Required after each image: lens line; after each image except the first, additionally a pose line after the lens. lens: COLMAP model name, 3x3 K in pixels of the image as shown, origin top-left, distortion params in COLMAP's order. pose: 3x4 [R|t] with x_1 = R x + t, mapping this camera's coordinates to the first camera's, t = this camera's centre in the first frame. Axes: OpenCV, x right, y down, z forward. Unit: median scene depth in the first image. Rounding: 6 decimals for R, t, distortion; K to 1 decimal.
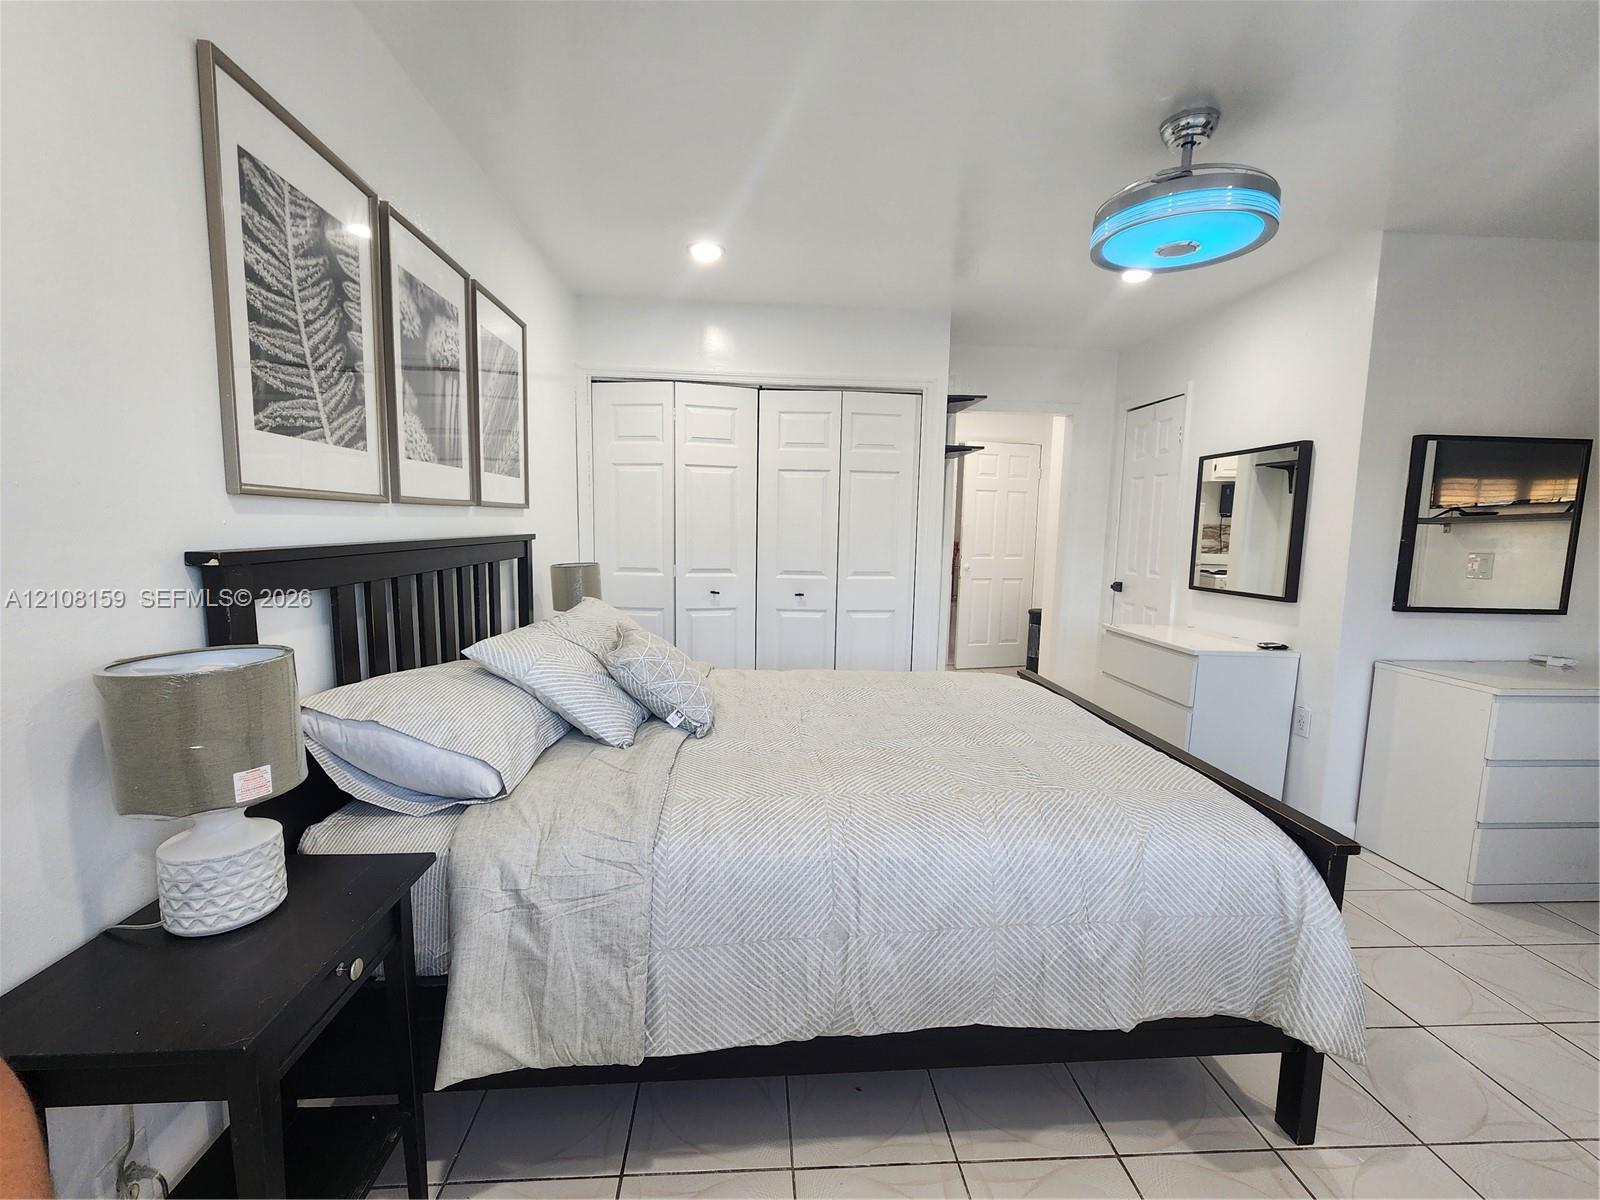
lens RADIAL K [[699.7, 0, 794.8], [0, 699.7, 605.9], [0, 0, 1]] dist [-0.002590, 0.002755]
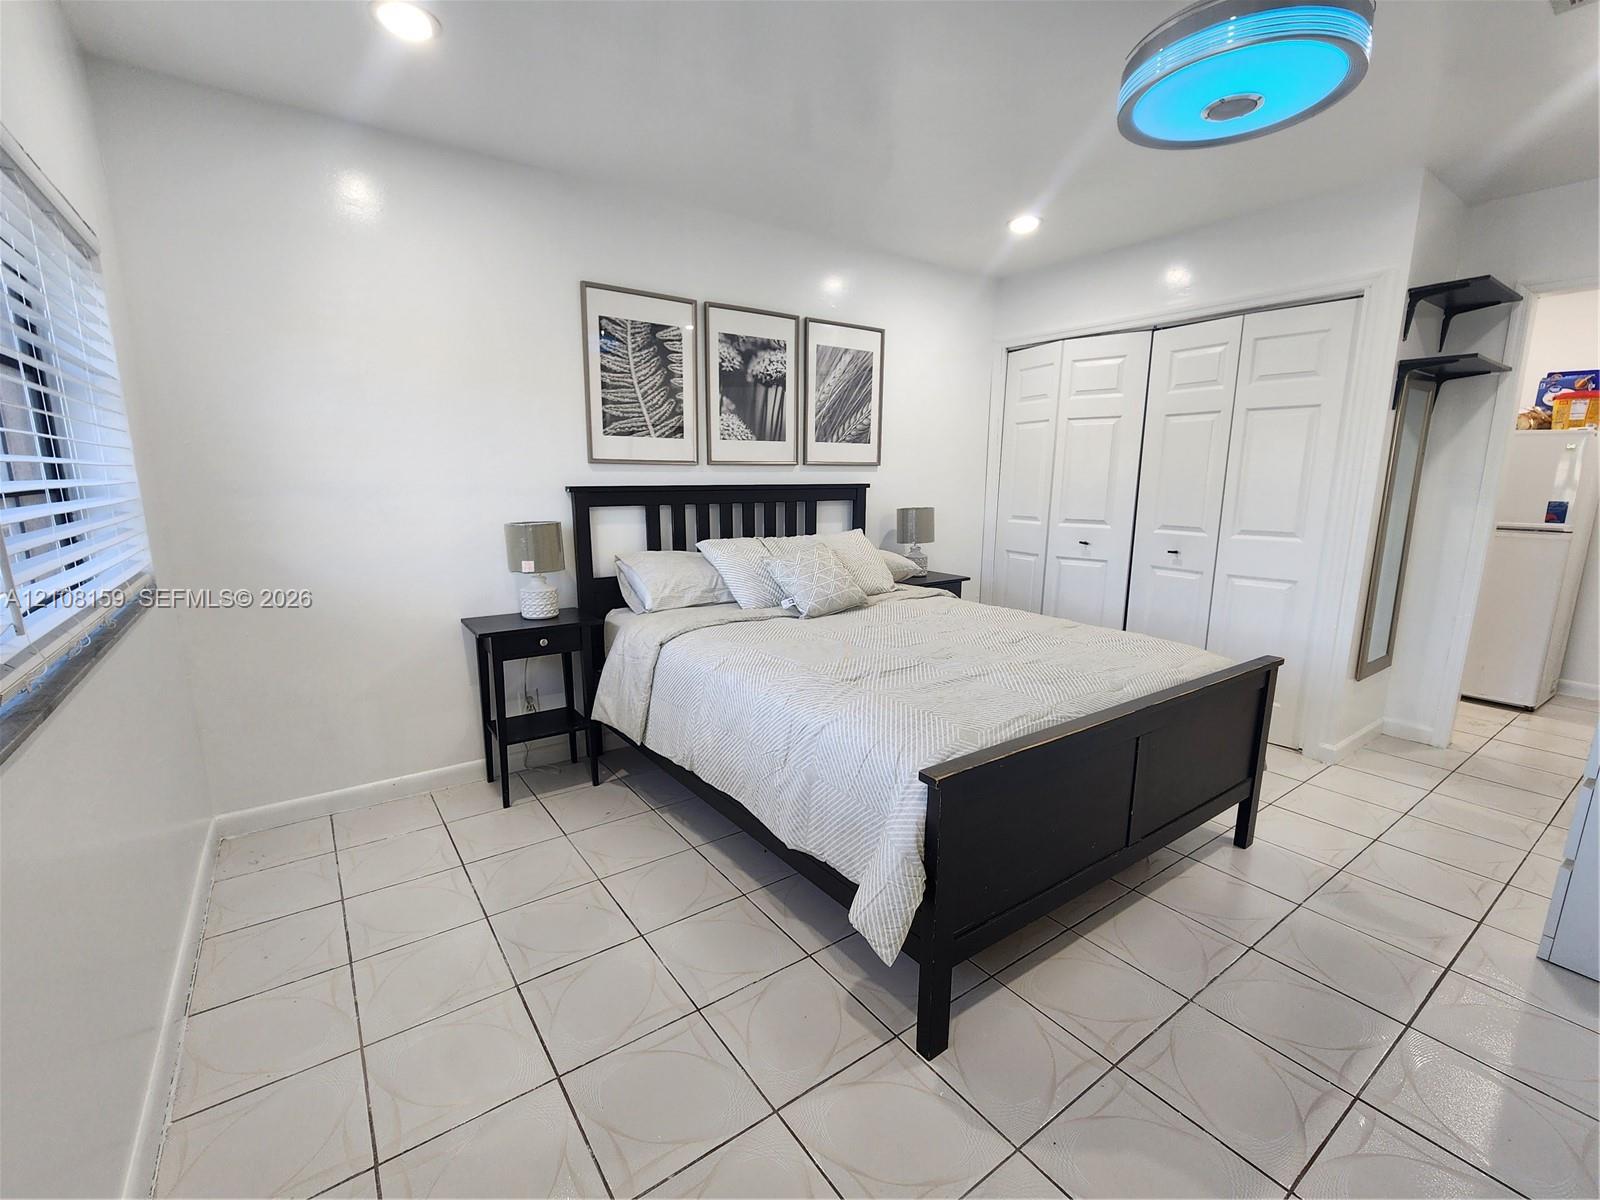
lens RADIAL K [[699.7, 0, 800.0], [0, 699.7, 604.8], [0, 0, 1]] dist [-0.002590, 0.002755]
pose [[0.530792, 0.139481, -0.835945, 1.350868], [-0.092943, 0.989995, 0.106170, 0.001388], [0.842390, 0.021340, 0.538445, 0.248637]]
